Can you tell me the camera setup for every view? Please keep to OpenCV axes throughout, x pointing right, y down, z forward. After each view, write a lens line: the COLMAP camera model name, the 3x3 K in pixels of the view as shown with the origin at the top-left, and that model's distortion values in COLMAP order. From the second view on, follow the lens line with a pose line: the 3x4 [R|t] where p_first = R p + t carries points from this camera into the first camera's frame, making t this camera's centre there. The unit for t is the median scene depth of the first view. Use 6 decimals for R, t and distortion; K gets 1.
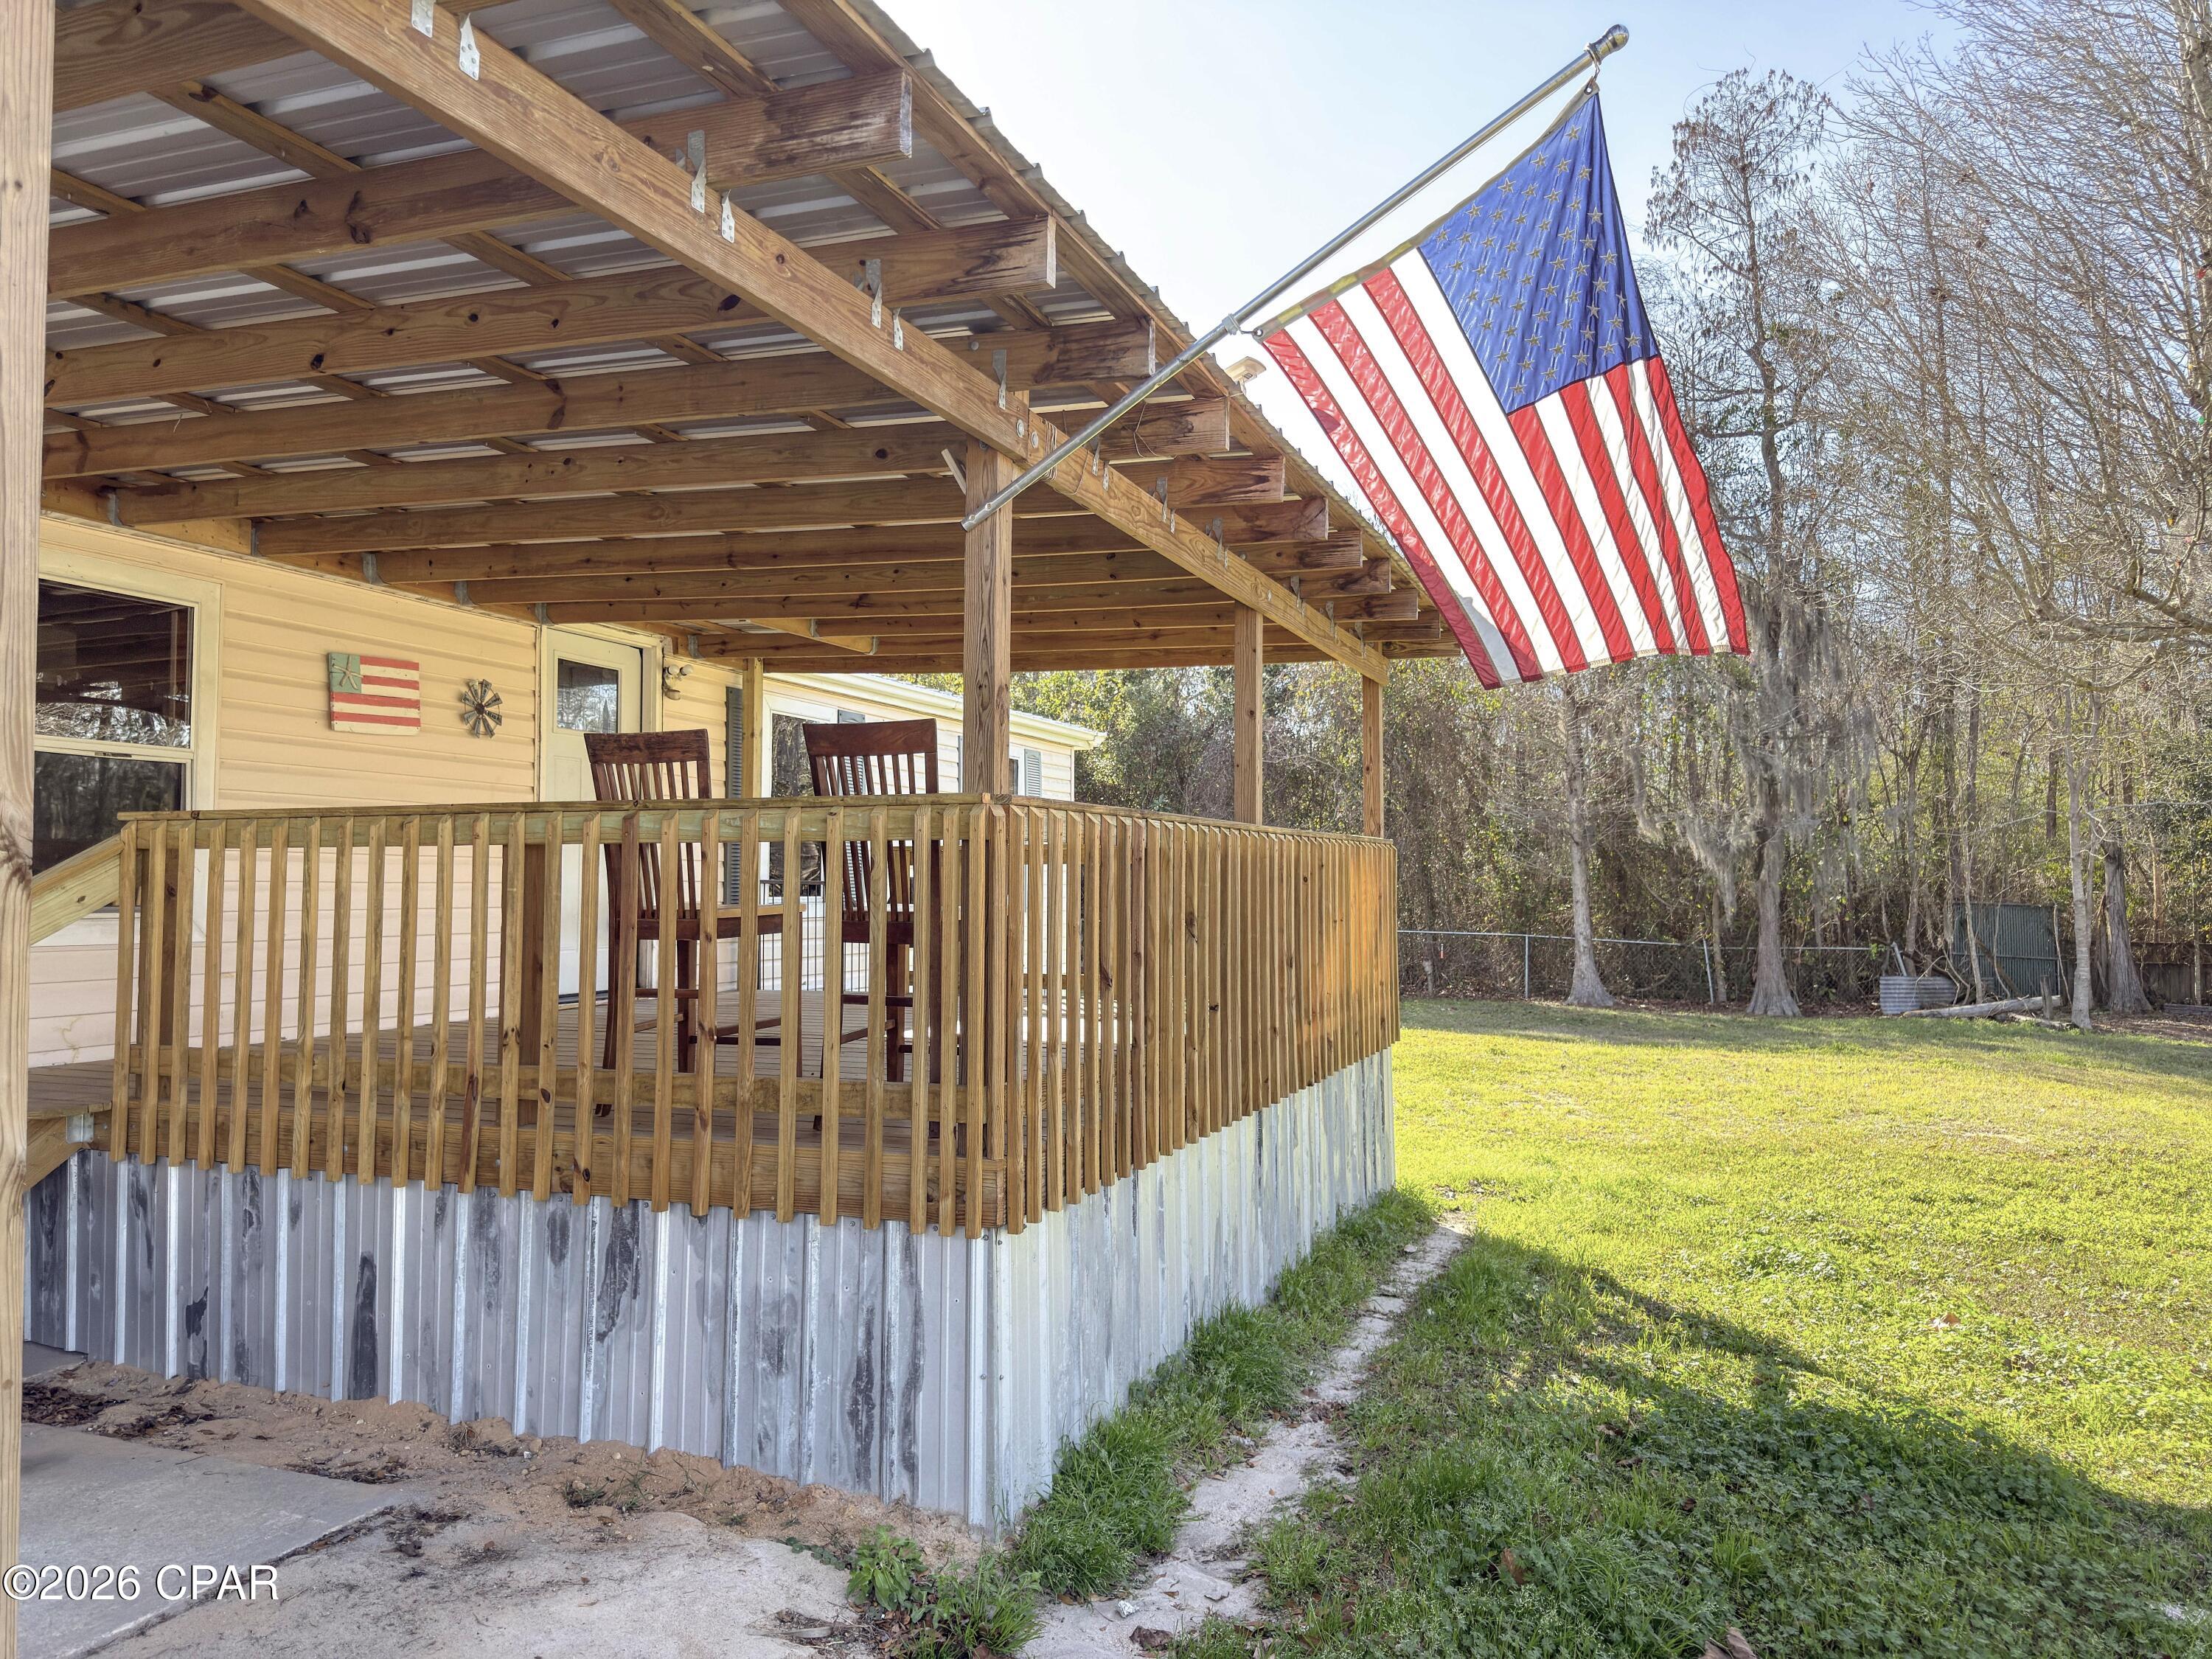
lens RADIAL K [[1532.6, 0, 1075.0], [0, 1532.6, 822.4], [0, 0, 1]] dist [0.041269, -0.048557]
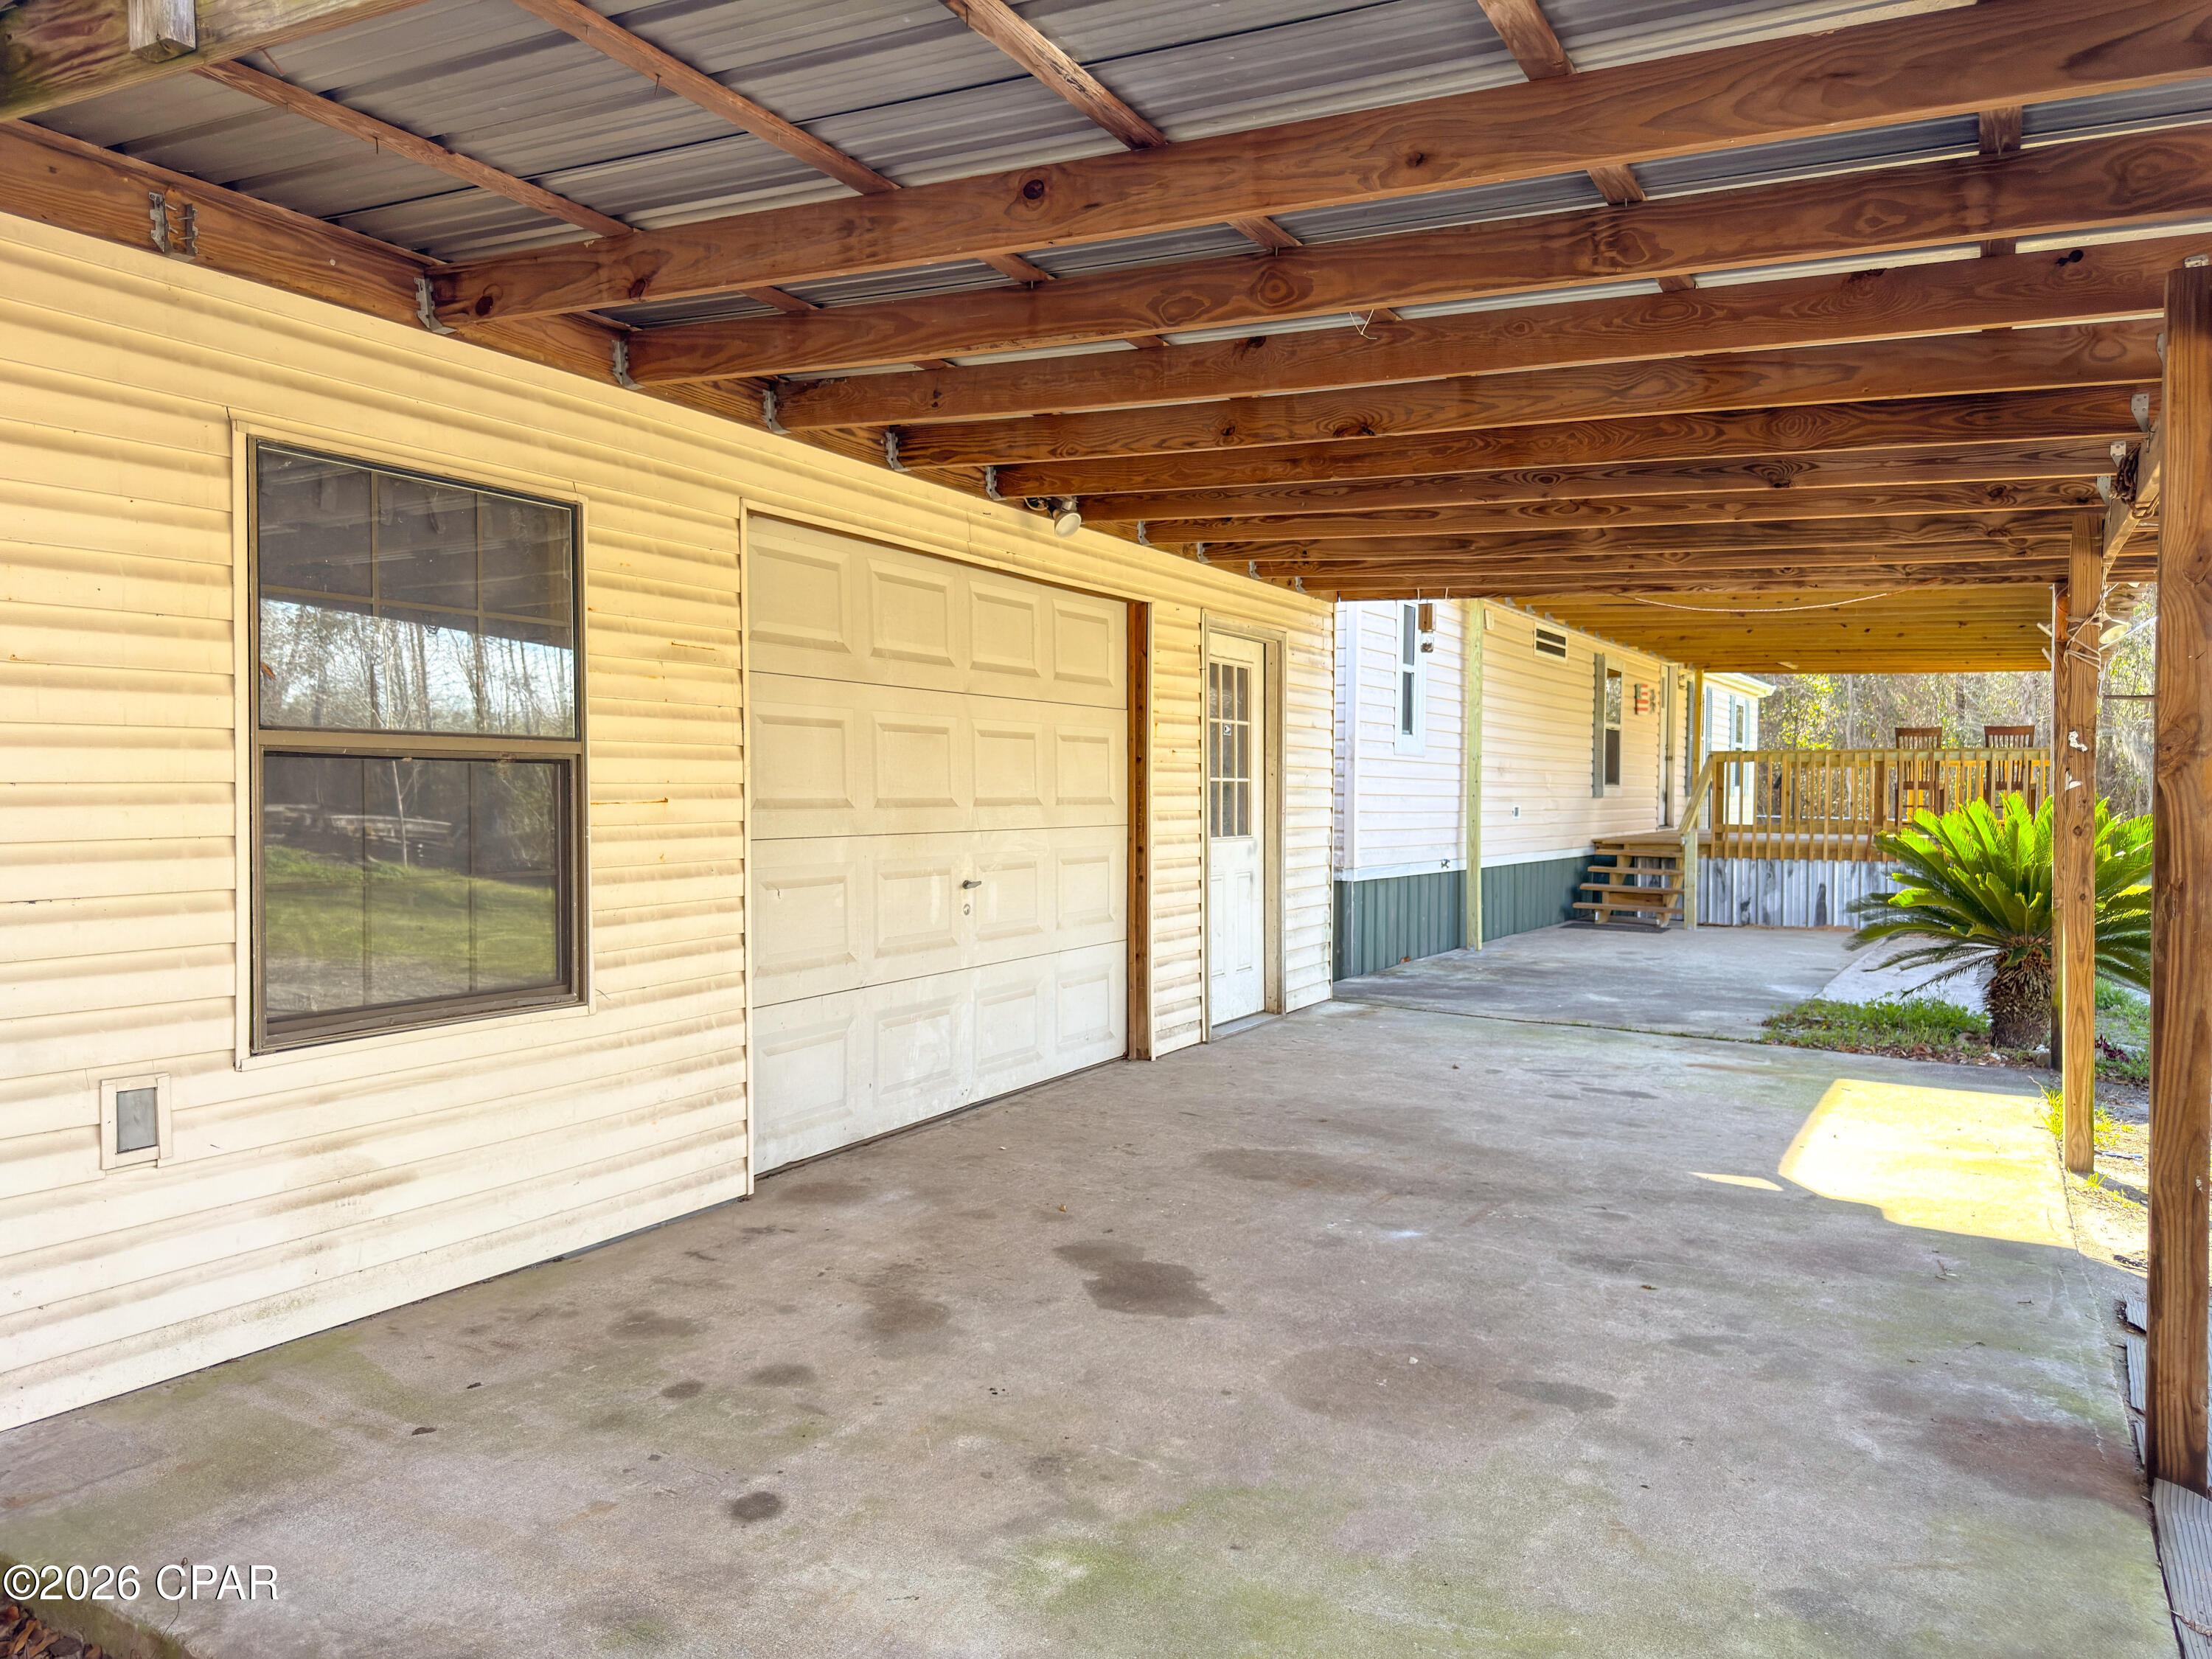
lens RADIAL K [[1557.1, 0, 1100.1], [0, 1557.1, 835.5], [0, 0, 1]] dist [0.117146, -0.156812]
pose [[0.990126, 0.003324, -0.140140, -1.400213], [0.006313, 0.997647, 0.068267, -0.063768], [0.140037, -0.068477, 0.987776, -2.396012]]
